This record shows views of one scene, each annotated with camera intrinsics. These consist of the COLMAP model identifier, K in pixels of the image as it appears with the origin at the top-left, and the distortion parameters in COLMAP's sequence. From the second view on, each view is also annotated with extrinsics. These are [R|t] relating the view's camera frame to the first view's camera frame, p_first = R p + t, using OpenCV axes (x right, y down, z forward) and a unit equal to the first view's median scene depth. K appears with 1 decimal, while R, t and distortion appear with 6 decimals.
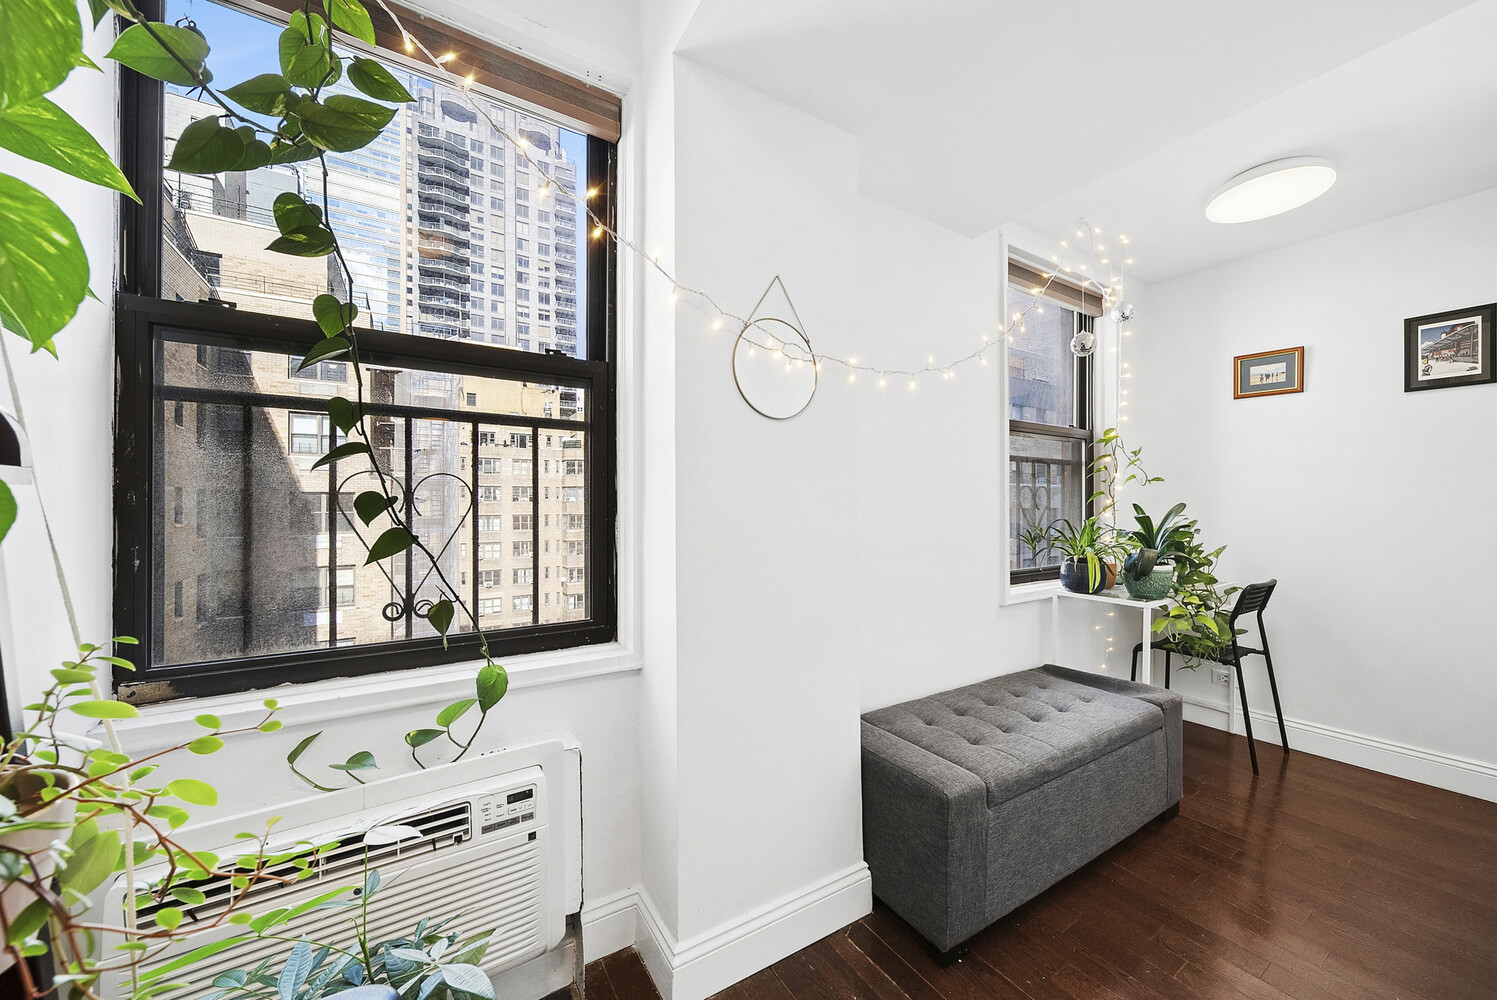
lens RADIAL K [[550.2, 0, 750.2], [0, 550.2, 504.0], [0, 0, 1]] dist [-0.000864, -0.000008]
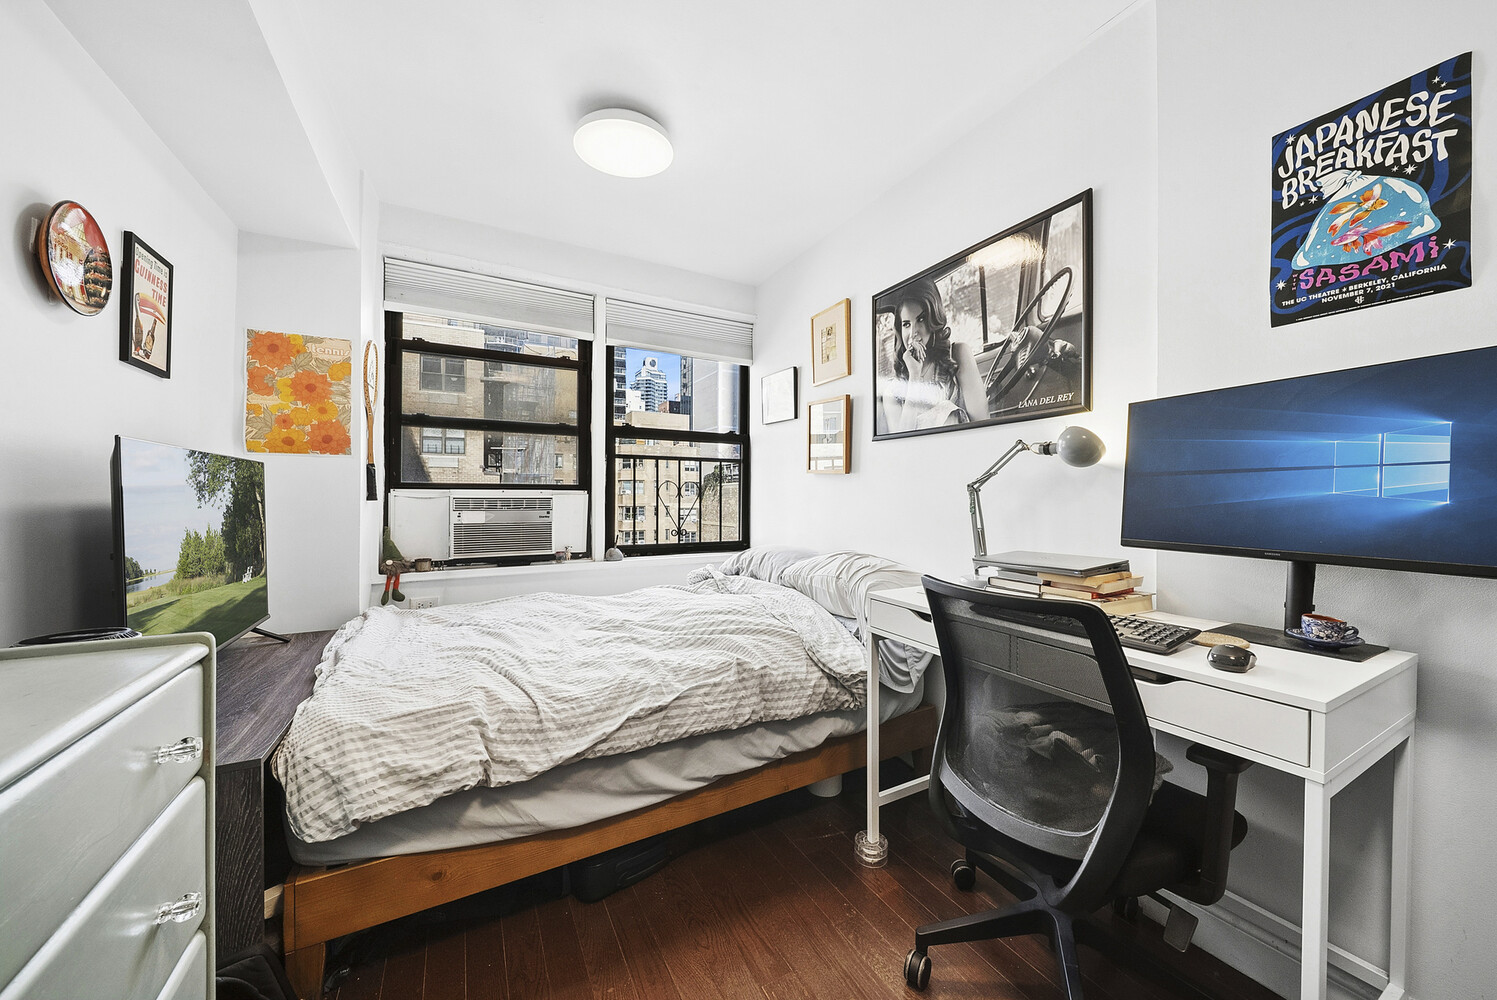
lens RADIAL K [[550.2, 0, 744.7], [0, 550.2, 492.8], [0, 0, 1]] dist [-0.000864, -0.000008]
pose [[0.997957, 0.001635, -0.063865, -0.119996], [-0.001760, 0.999997, -0.001914, 0.004002], [0.063862, 0.002023, 0.997957, -1.469084]]
